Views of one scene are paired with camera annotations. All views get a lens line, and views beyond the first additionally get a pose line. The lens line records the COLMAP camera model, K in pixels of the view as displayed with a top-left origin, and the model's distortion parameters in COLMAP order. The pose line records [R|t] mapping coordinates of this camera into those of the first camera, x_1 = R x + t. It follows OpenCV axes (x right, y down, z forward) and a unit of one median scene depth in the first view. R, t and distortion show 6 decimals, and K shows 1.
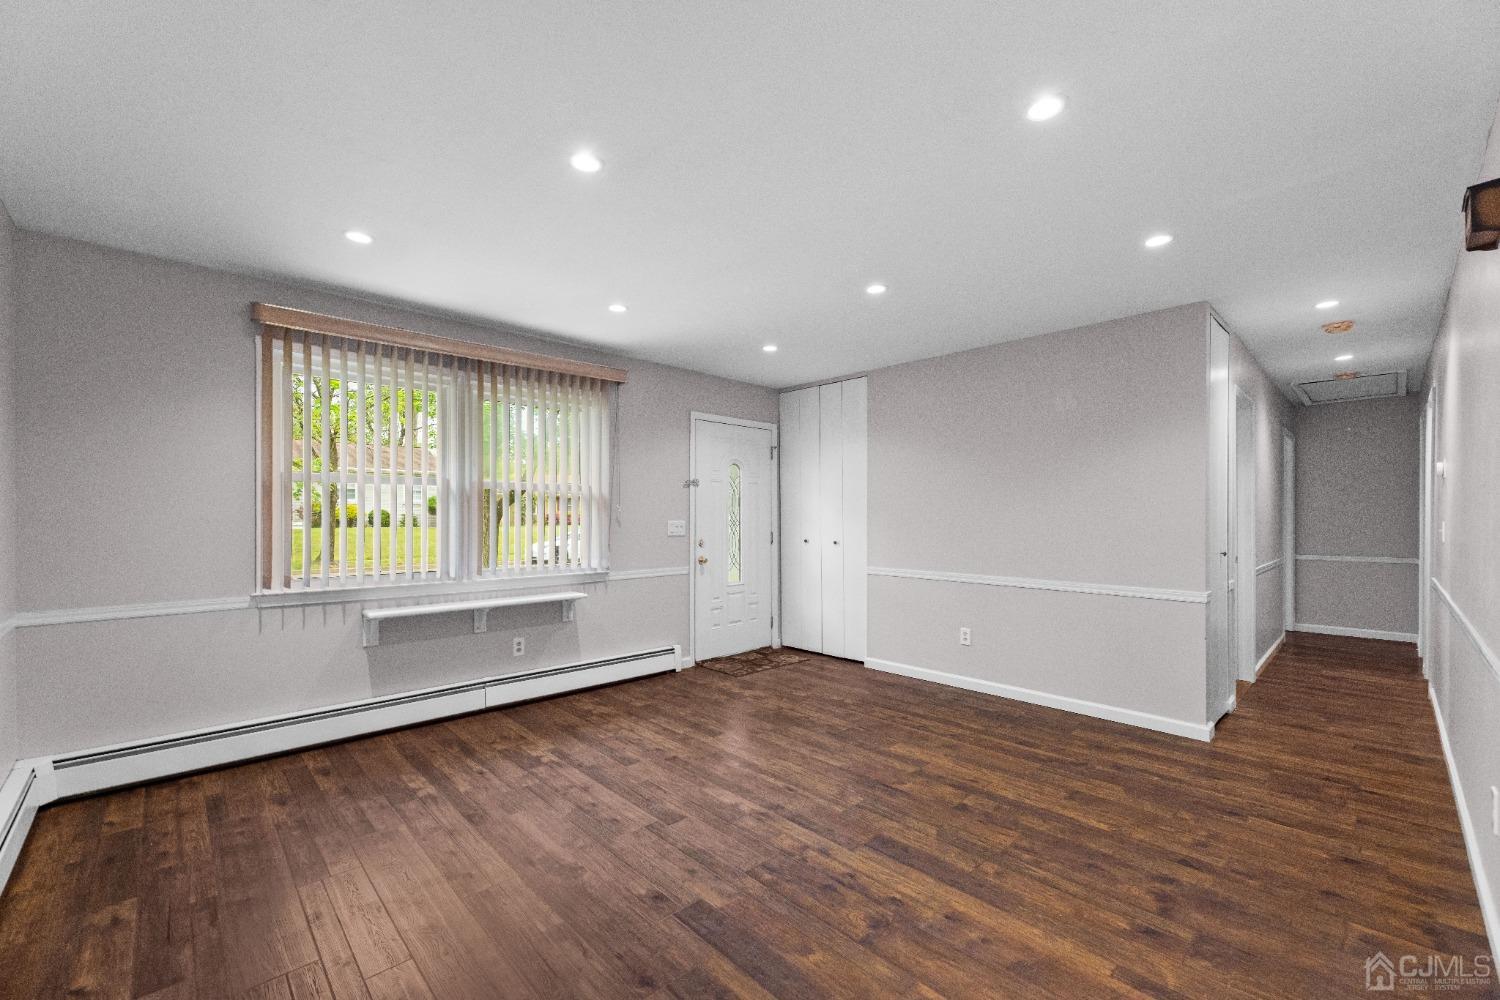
lens RADIAL K [[600.6, 0, 743.9], [0, 600.6, 498.7], [0, 0, 1]] dist [0.001255, 0.000250]
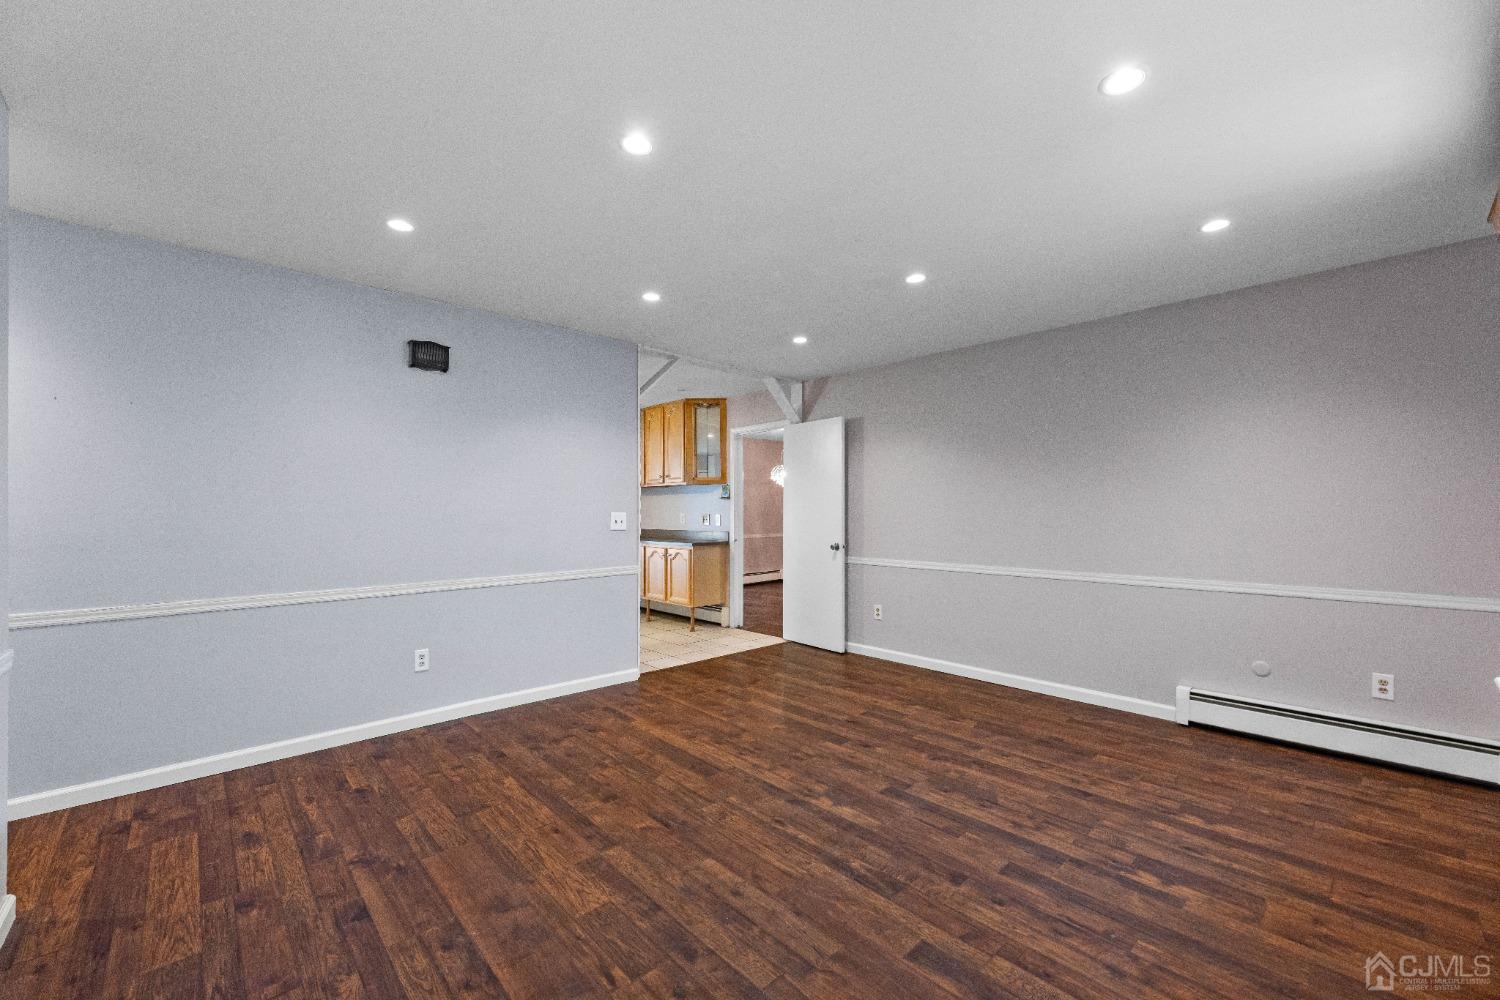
lens RADIAL K [[600.6, 0, 743.9], [0, 600.6, 498.7], [0, 0, 1]] dist [0.001255, 0.000250]
pose [[-0.999951, 0.002182, 0.009688, 0.125808], [0.001723, 0.998889, -0.047101, 0.060131], [-0.009780, -0.047082, -0.998843, 1.997278]]
